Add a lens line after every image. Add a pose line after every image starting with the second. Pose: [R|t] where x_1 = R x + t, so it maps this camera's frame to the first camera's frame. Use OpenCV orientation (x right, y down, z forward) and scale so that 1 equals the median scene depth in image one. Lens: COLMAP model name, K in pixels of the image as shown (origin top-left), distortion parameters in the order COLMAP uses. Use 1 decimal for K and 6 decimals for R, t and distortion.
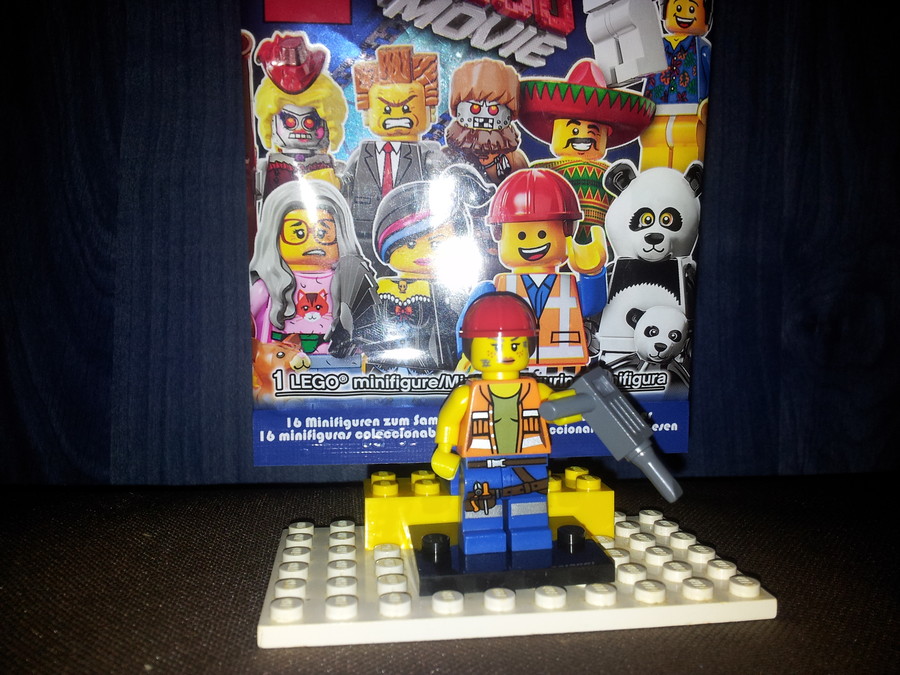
lens RADIAL K [[799.2, 0, 386.6], [0, 799.2, 337.6], [0, 0, 1]] dist [-0.000682, -0.051428]
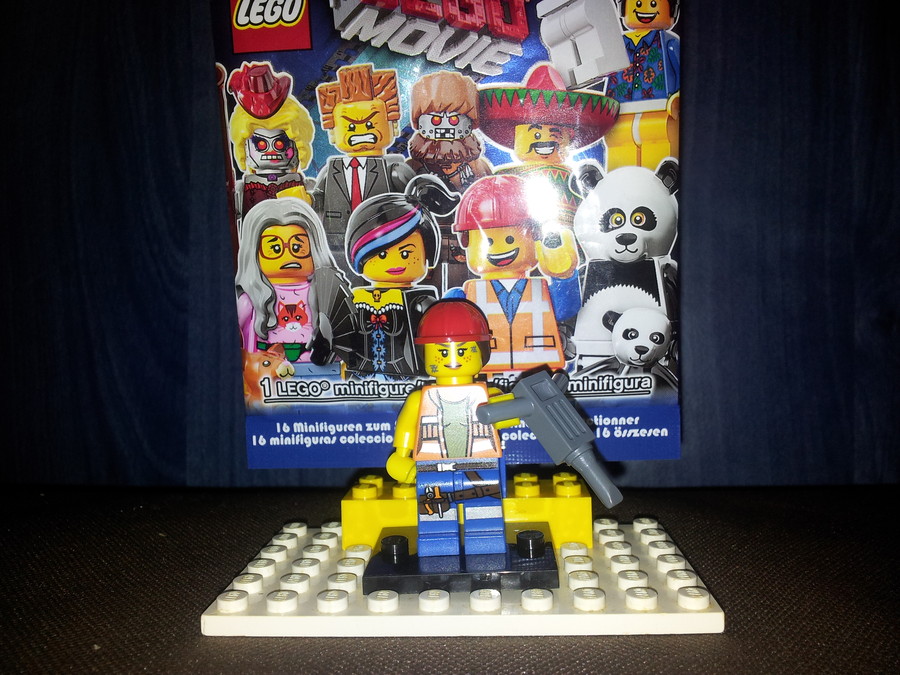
lens RADIAL K [[777.9, 0, 315.5], [0, 777.9, 336.0], [0, 0, 1]] dist [-0.015382, -0.020953]
pose [[0.982663, -0.020853, -0.184227, 0.133438], [0.018398, 0.999718, -0.015027, 0.001917], [0.184488, 0.011377, 0.982769, -0.002783]]
